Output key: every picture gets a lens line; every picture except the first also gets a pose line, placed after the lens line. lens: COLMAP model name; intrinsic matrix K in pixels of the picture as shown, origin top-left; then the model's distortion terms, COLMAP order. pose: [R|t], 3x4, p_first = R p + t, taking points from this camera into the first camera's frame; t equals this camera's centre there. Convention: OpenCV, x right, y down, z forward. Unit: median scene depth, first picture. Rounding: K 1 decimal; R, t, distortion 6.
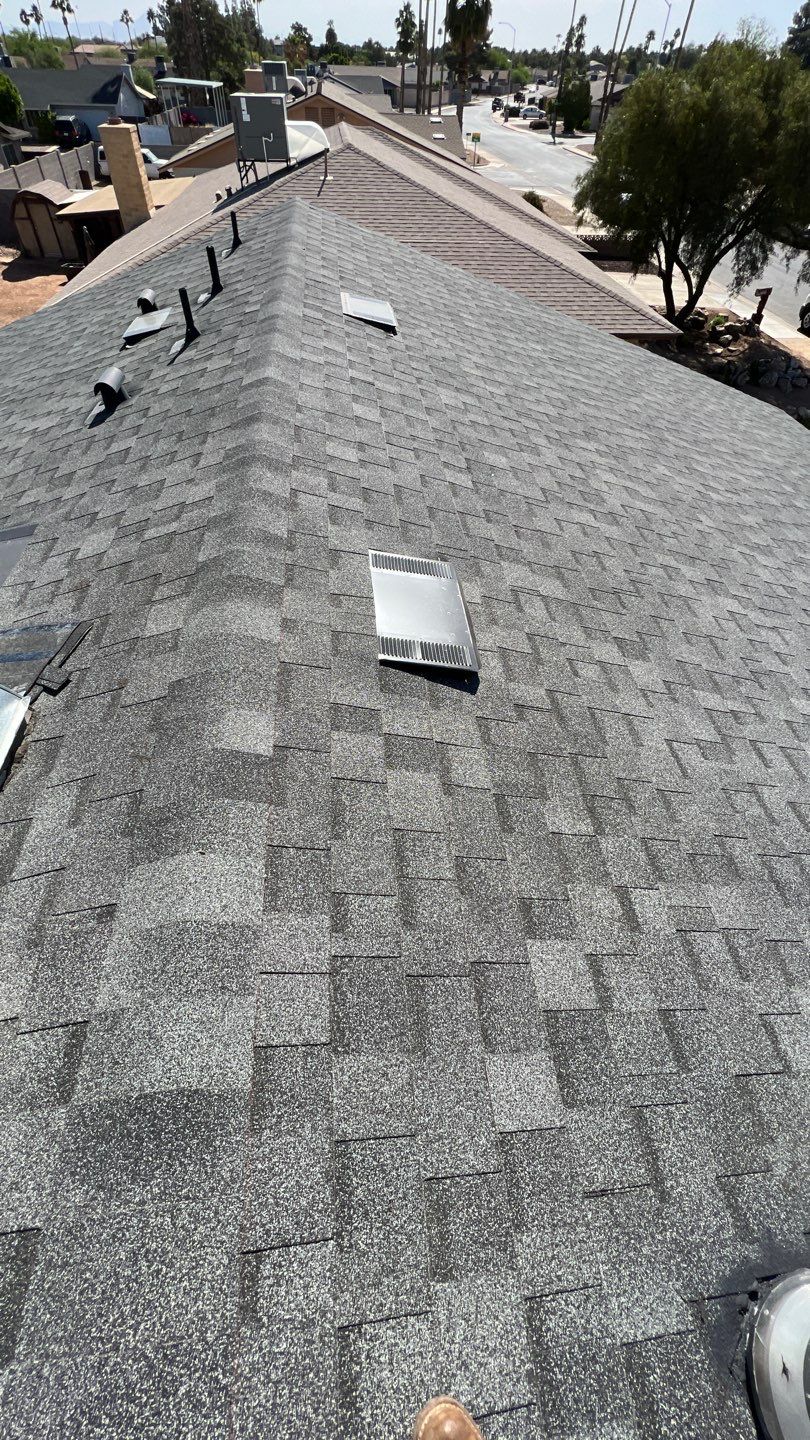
lens RADIAL K [[576.6, 0, 402.1], [0, 576.6, 719.2], [0, 0, 1]] dist [-0.003853, 0.000603]
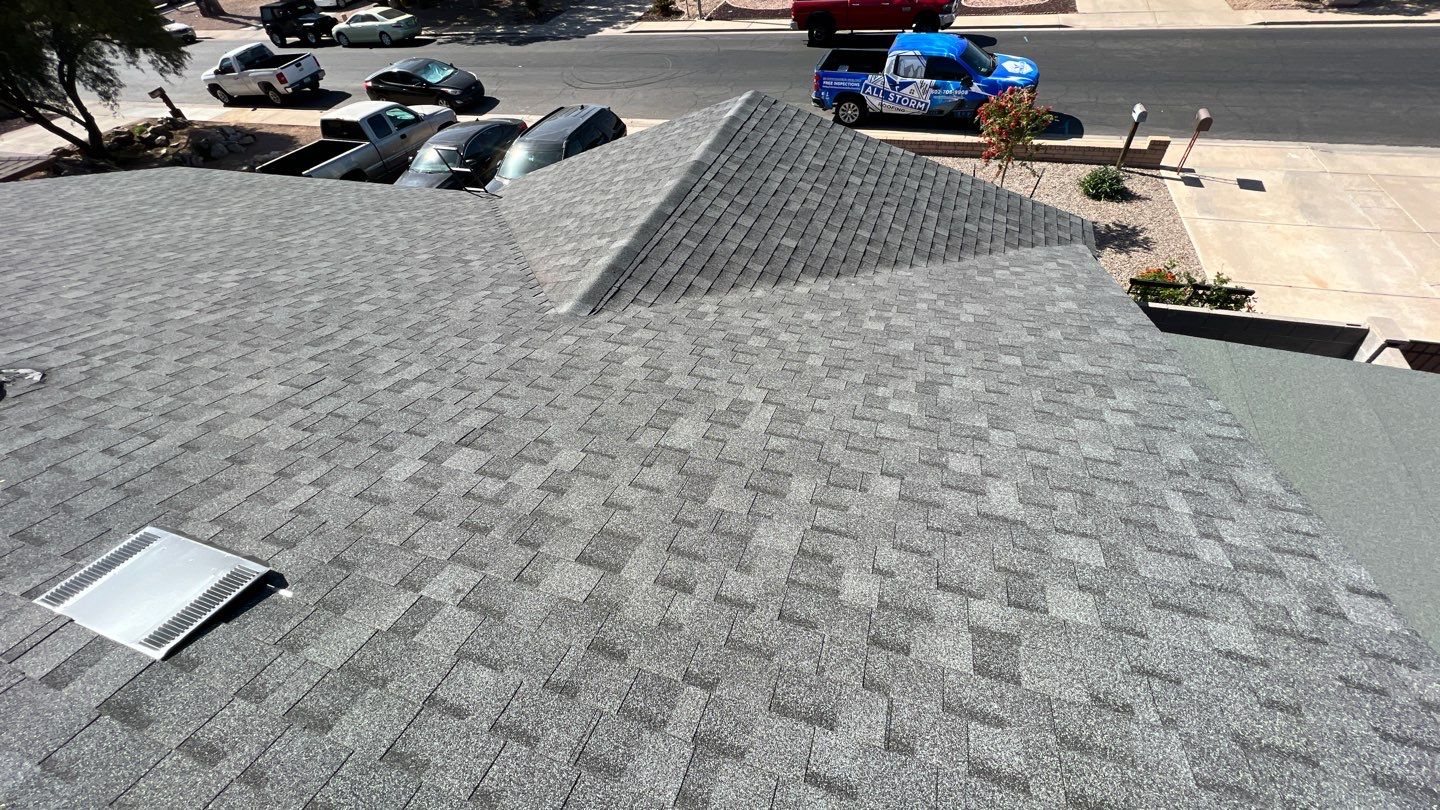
lens RADIAL K [[577.5, 0, 720.0], [0, 577.5, 405.0], [0, 0, 1]] dist [-0.003338, 0.000673]
pose [[0.408700, -0.695498, 0.590971, 0.037631], [0.749576, 0.625200, 0.217395, 0.253895], [-0.520673, 0.354128, 0.776848, -0.250330]]
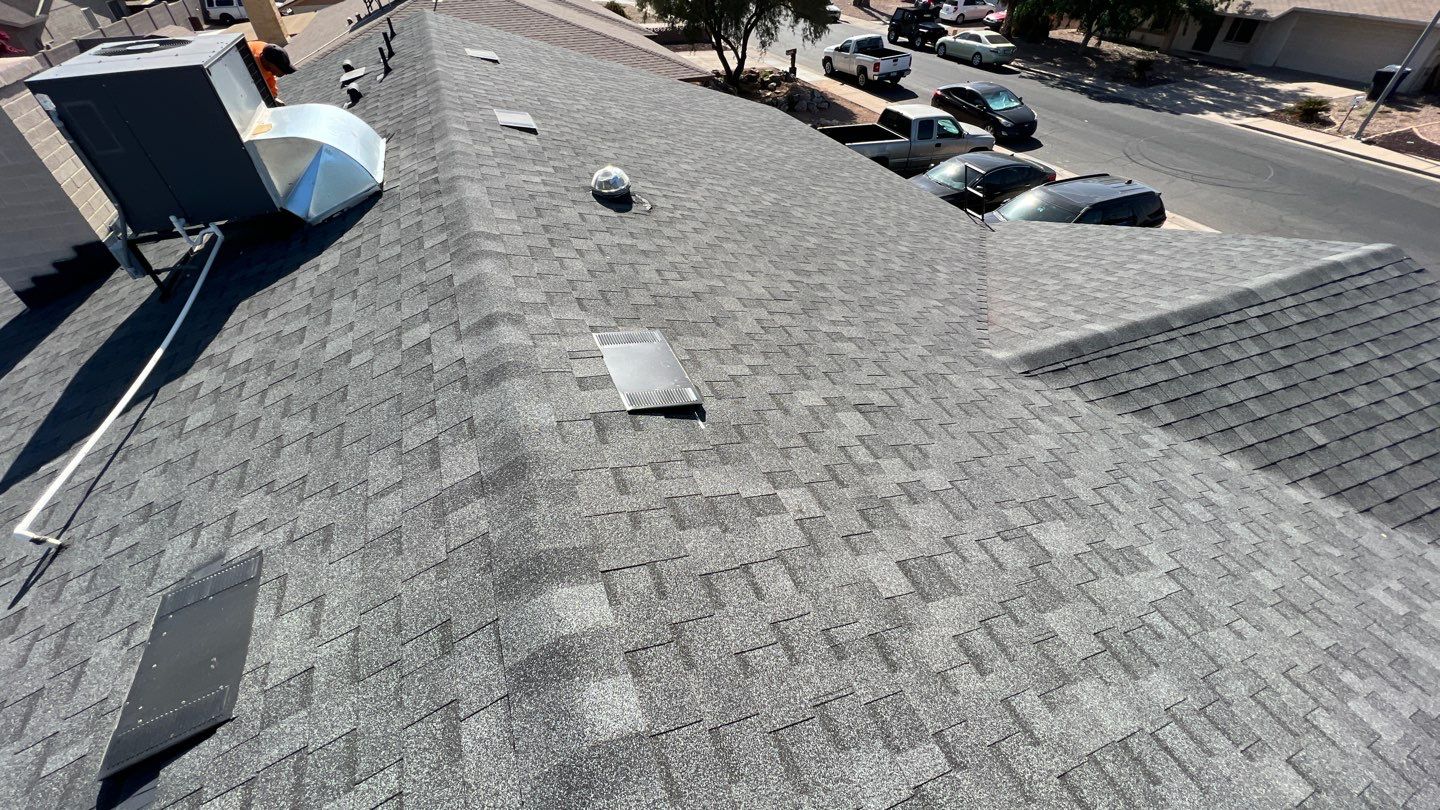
lens RADIAL K [[576.6, 0, 713.1], [0, 576.6, 406.0], [0, 0, 1]] dist [-0.003853, 0.000603]
pose [[0.956732, -0.215980, 0.194980, 0.015522], [0.240009, 0.964612, -0.109175, 0.248689], [-0.164500, 0.151248, 0.974712, -0.247496]]
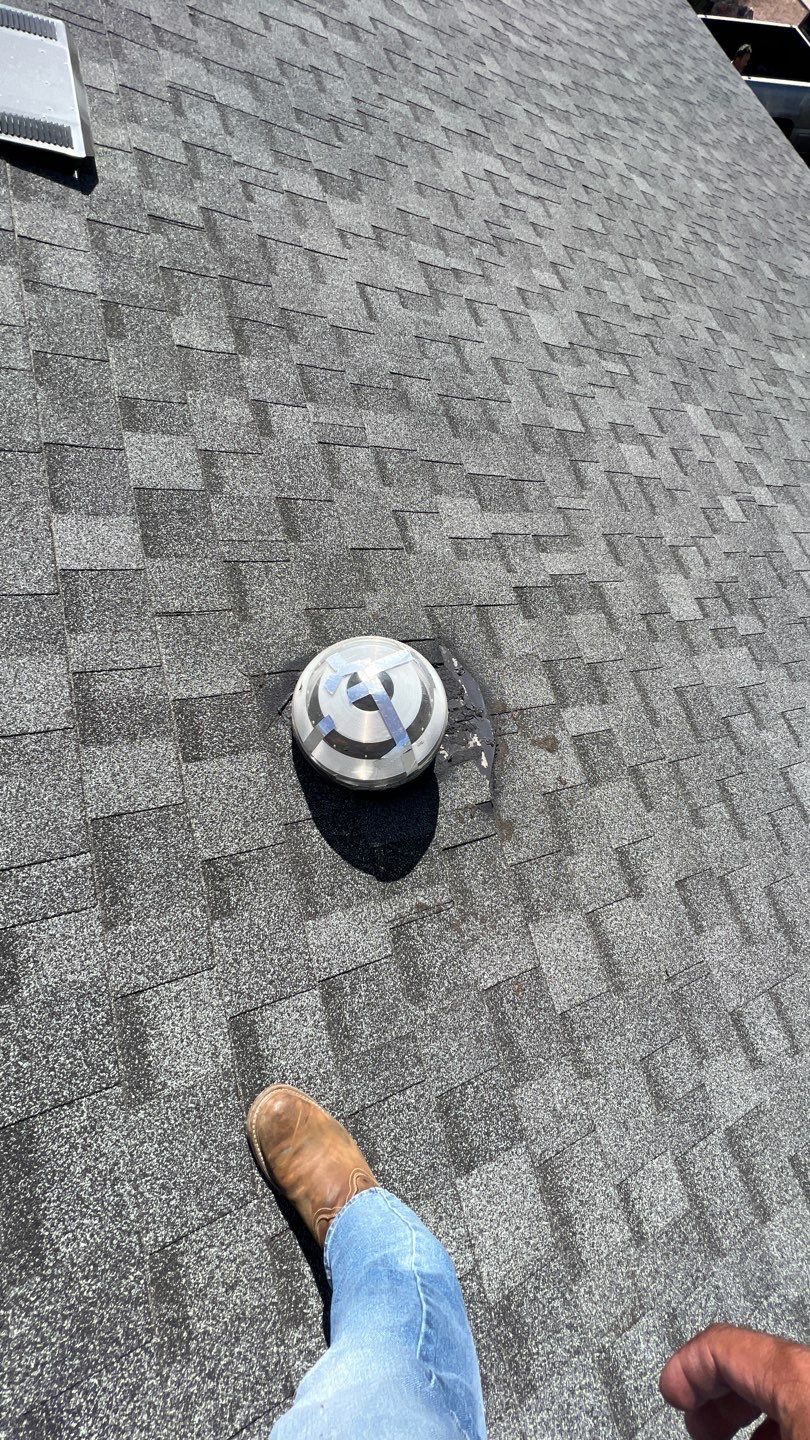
lens RADIAL K [[577.5, 0, 405.0], [0, 577.5, 720.0], [0, 0, 1]] dist [-0.003338, 0.000673]
pose [[0.977441, -0.149320, 0.149373, 0.044155], [0.079557, 0.915438, 0.394518, 0.046602], [-0.195651, -0.373734, 0.906666, -0.012048]]
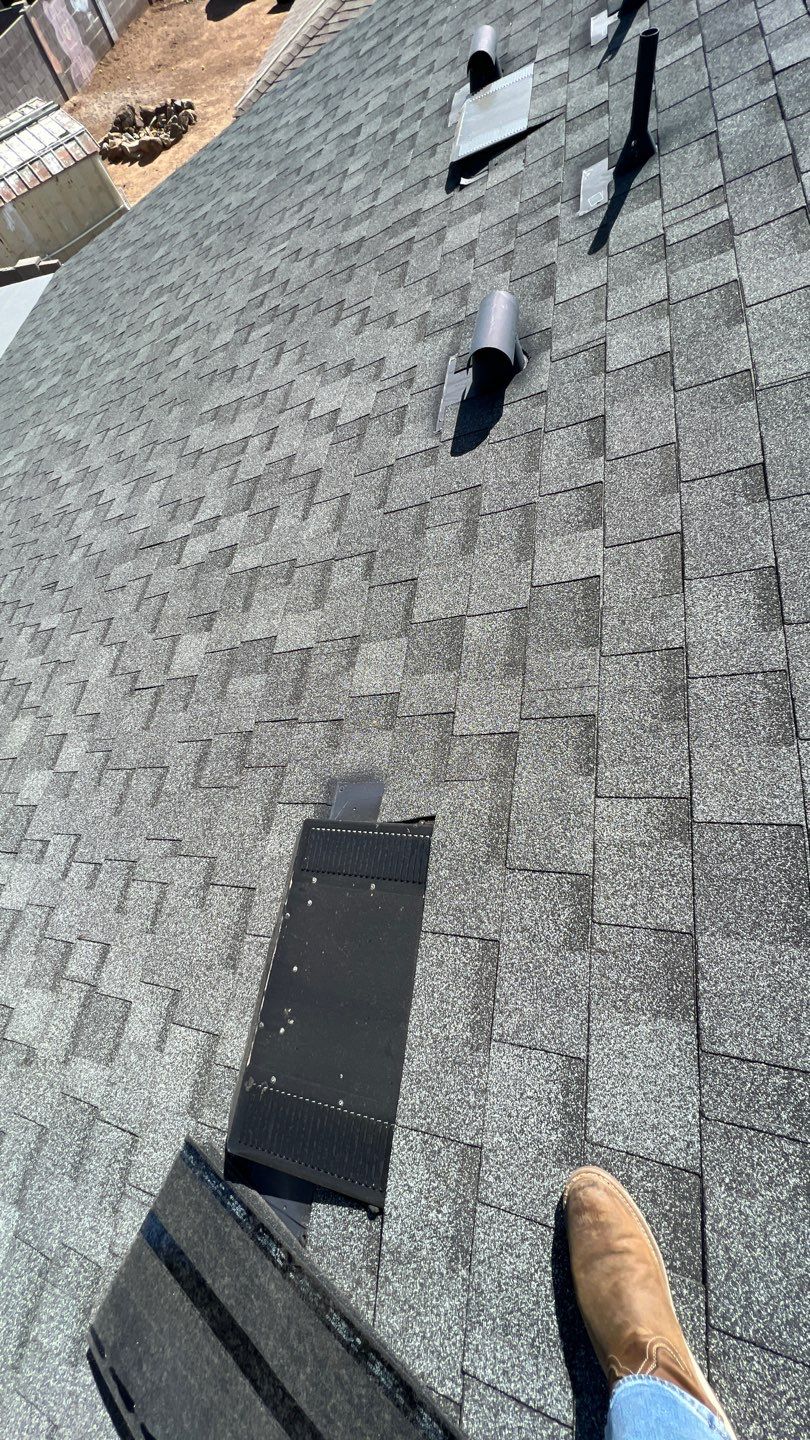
lens RADIAL K [[577.5, 0, 405.0], [0, 577.5, 720.0], [0, 0, 1]] dist [-0.003338, 0.000673]
pose [[0.948419, 0.127269, -0.290352, -0.098698], [-0.037478, 0.954469, 0.295947, -0.103656], [0.314797, -0.269800, 0.910006, 0.113705]]
